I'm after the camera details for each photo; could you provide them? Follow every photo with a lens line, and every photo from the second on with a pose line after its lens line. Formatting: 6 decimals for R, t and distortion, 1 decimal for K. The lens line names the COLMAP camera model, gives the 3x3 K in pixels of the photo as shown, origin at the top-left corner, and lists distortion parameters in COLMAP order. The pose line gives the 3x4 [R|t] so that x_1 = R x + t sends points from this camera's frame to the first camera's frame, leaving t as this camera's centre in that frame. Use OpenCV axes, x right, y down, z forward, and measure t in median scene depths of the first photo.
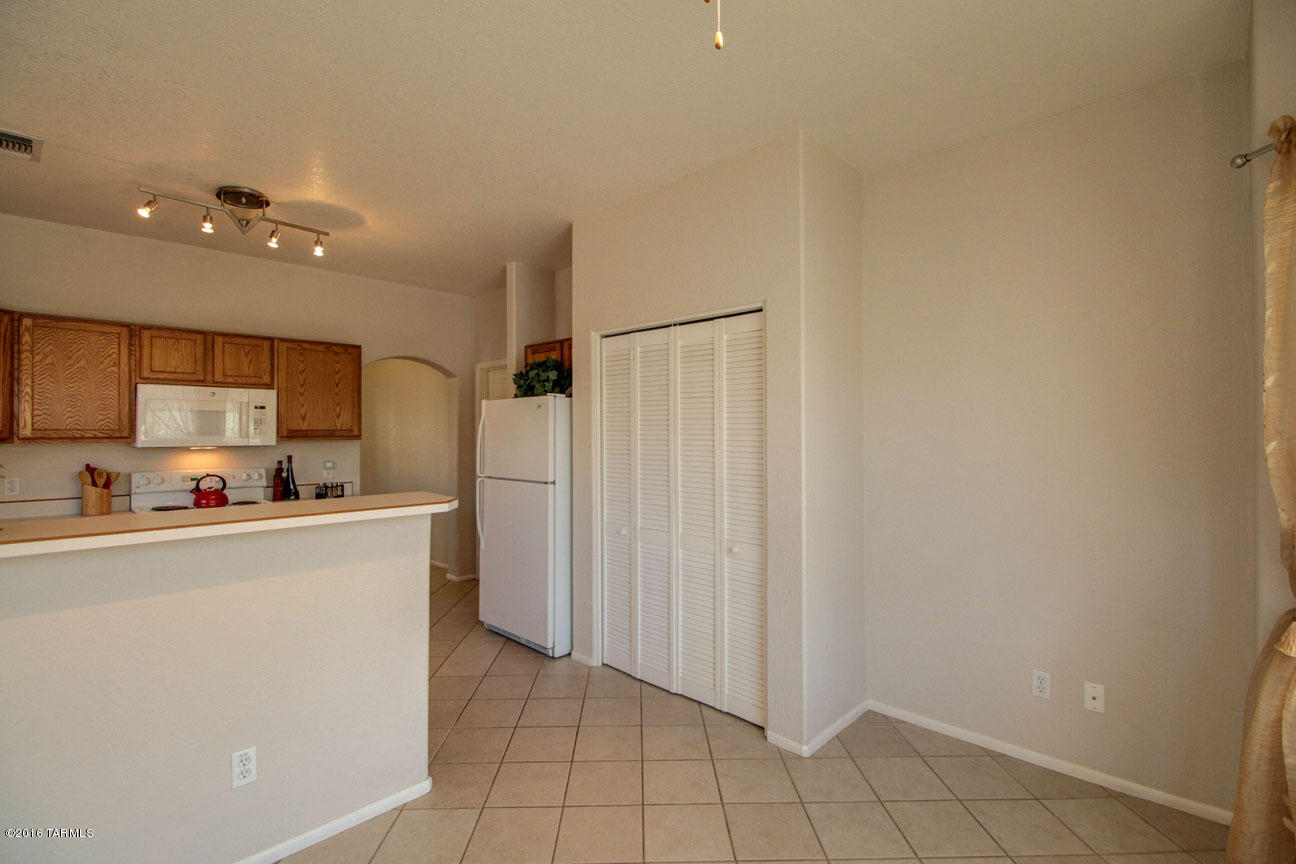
lens RADIAL K [[593.9, 0, 651.5], [0, 593.9, 425.9], [0, 0, 1]] dist [0.017250, -0.006329]
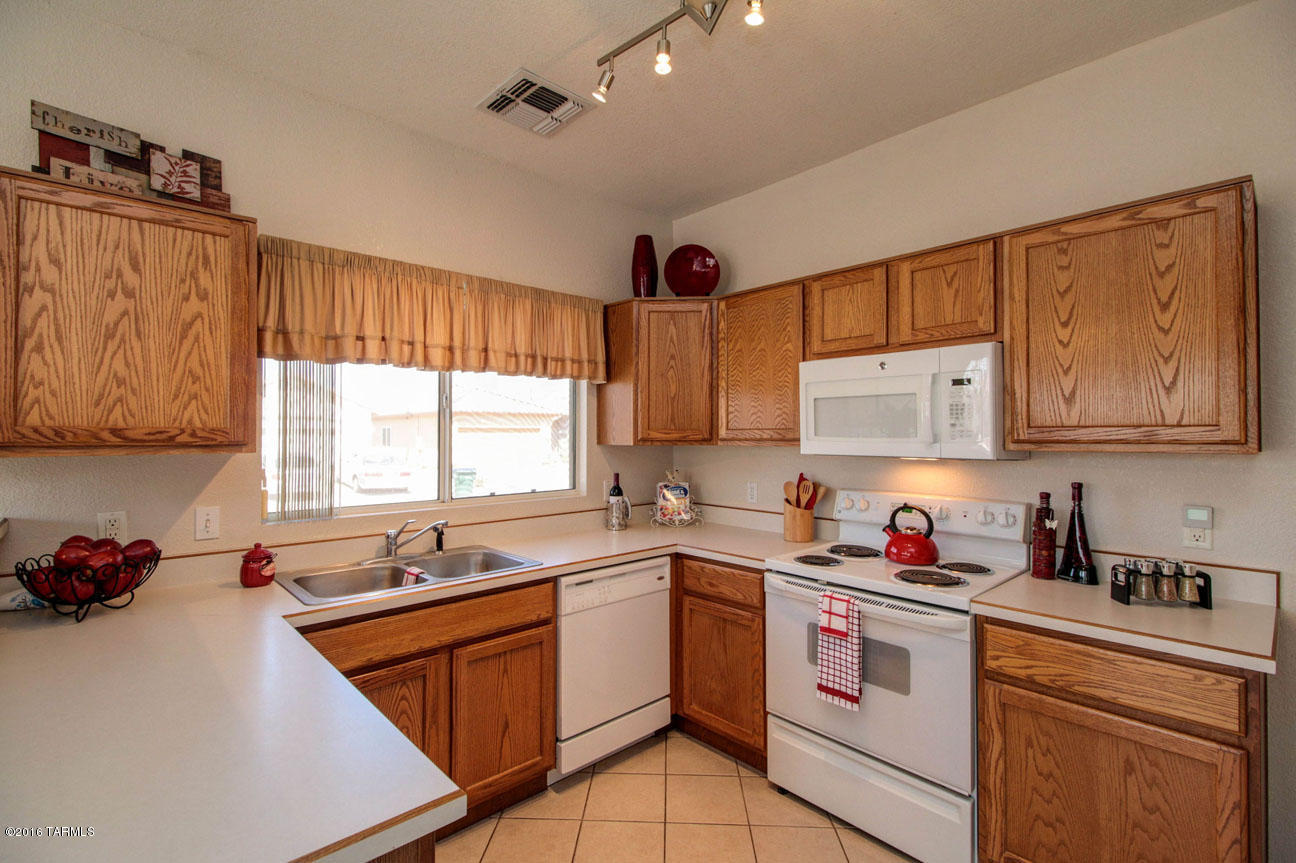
lens RADIAL K [[593.9, 0, 645.7], [0, 593.9, 429.8], [0, 0, 1]] dist [0.017250, -0.006329]
pose [[-0.066623, -0.005923, -0.997761, -0.144124], [0.011226, 0.999915, -0.006685, 0.009385], [0.997715, -0.011646, -0.066551, 0.780717]]
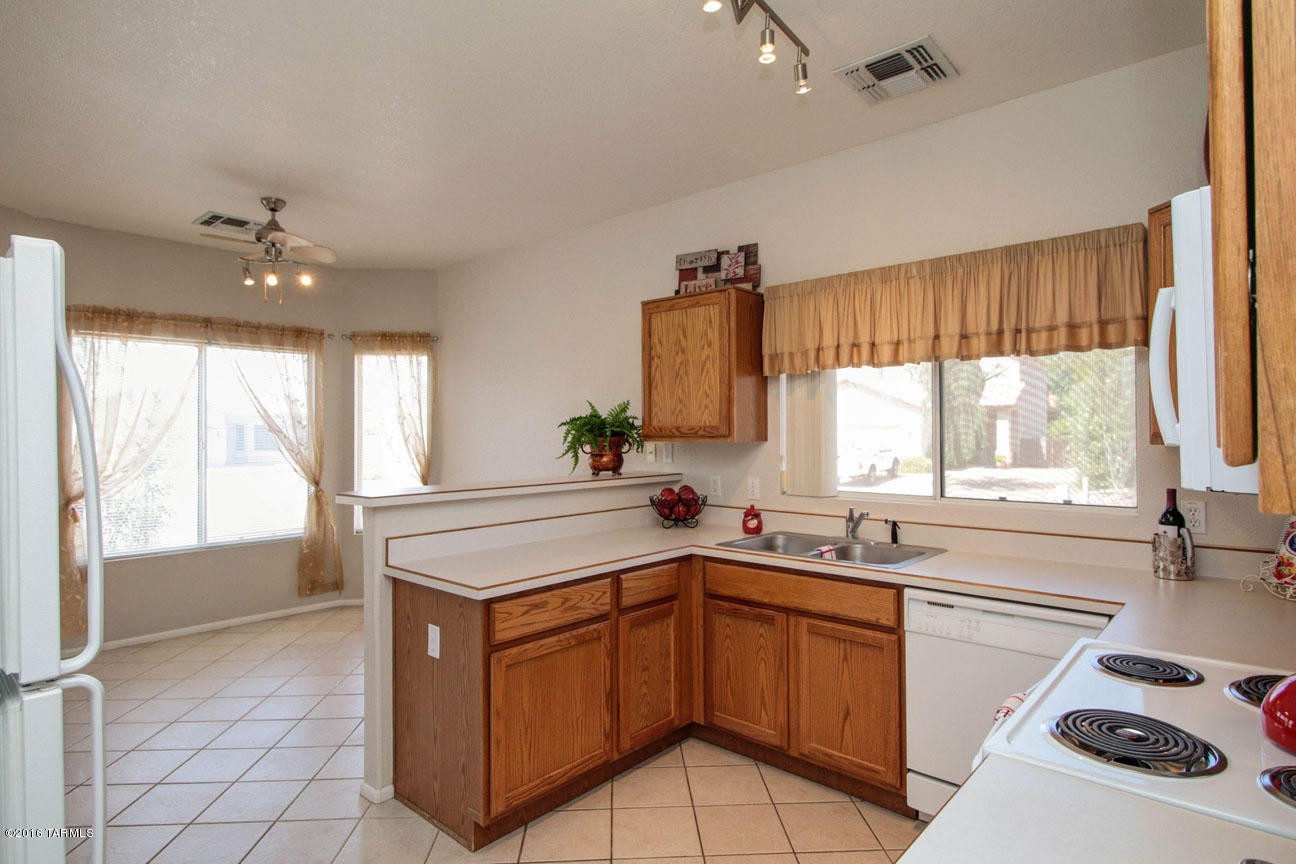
lens RADIAL K [[681.3, 0, 640.9], [0, 681.3, 432.6], [0, 0, 1]] dist [0.003757, -0.004426]
pose [[-0.999622, 0.006176, -0.026807, -0.458304], [0.006394, 0.999947, -0.008054, 0.015206], [0.026755, -0.008222, -0.999608, 1.233910]]
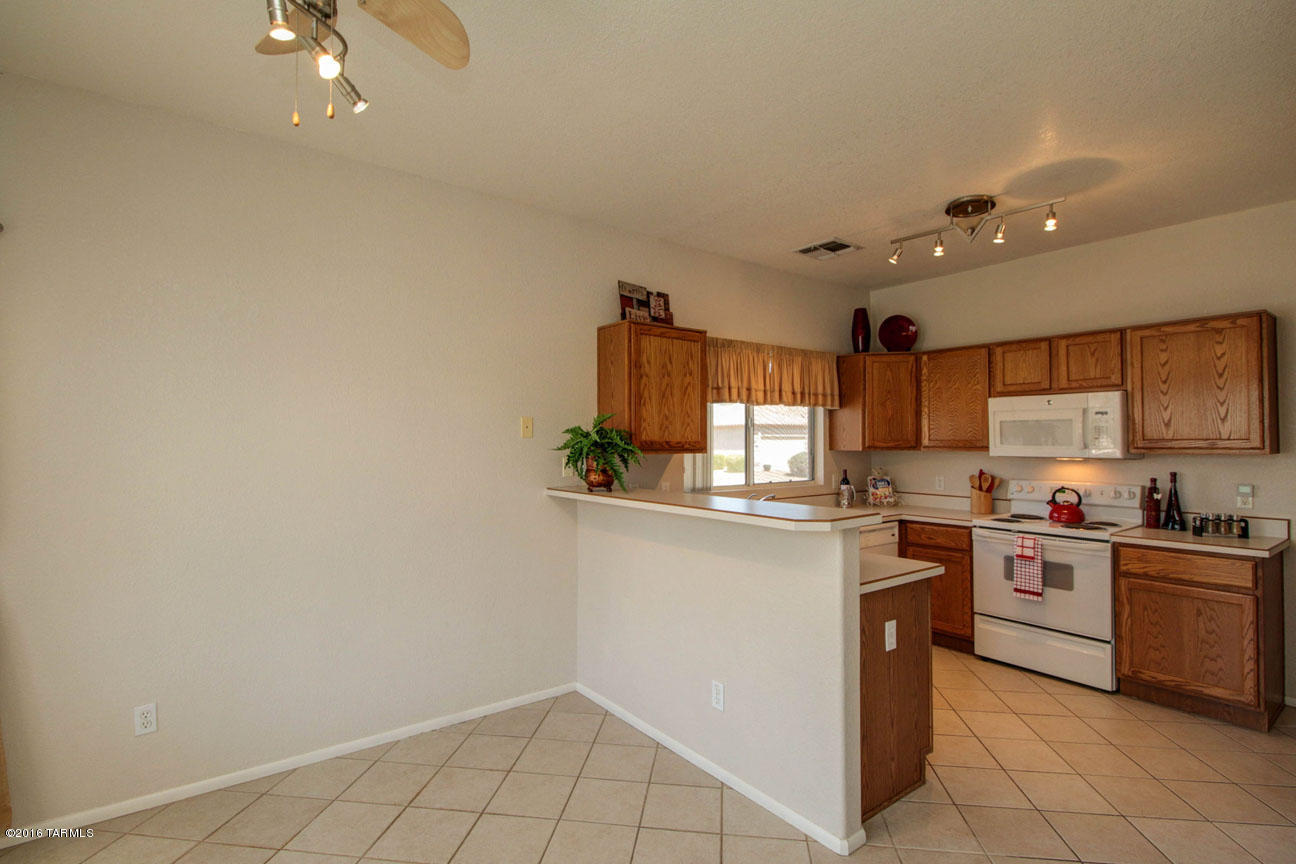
lens RADIAL K [[629.6, 0, 637.9], [0, 629.6, 430.2], [0, 0, 1]] dist [0.000805, -0.004116]
pose [[-0.163049, -0.015760, -0.986492, 0.345611], [0.011411, 0.999775, -0.017858, 0.001559], [0.986552, -0.014169, -0.162832, 0.498295]]
